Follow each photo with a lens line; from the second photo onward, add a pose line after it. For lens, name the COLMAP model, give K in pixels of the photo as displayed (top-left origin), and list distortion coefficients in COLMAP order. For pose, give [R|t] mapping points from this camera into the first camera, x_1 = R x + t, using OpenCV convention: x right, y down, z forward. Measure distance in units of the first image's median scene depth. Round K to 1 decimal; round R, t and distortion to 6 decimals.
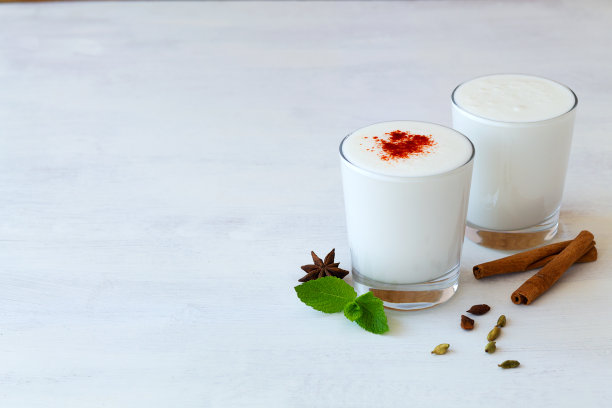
lens RADIAL K [[1365.4, 0, 308.6], [0, 1365.4, 201.4], [0, 0, 1]] dist [0.015027, 0.000000]
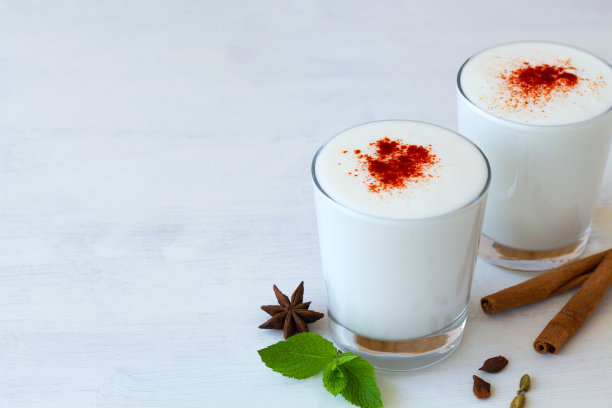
lens RADIAL K [[1365.4, 0, 303.3], [0, 1365.4, 206.8], [0, 0, 1]] dist [0.015027, 0.000000]
pose [[0.997232, -0.039983, 0.062685, -0.028843], [0.028827, 0.985070, 0.169721, -0.143470], [-0.068535, -0.167444, 0.983497, 0.253607]]
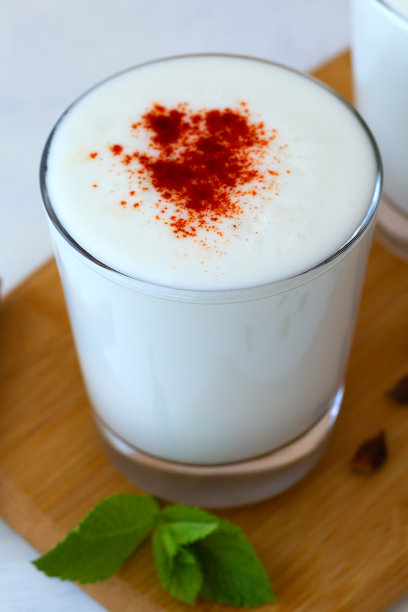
lens RADIAL K [[1365.4, 0, 203.2], [0, 1365.4, 307.1], [0, 0, 1]] dist [0.015027, 0.000000]
pose [[0.908560, -0.311046, 0.278870, -0.050091], [0.164127, 0.879646, 0.446414, -0.174084], [-0.384163, -0.359824, 0.850262, 0.636211]]
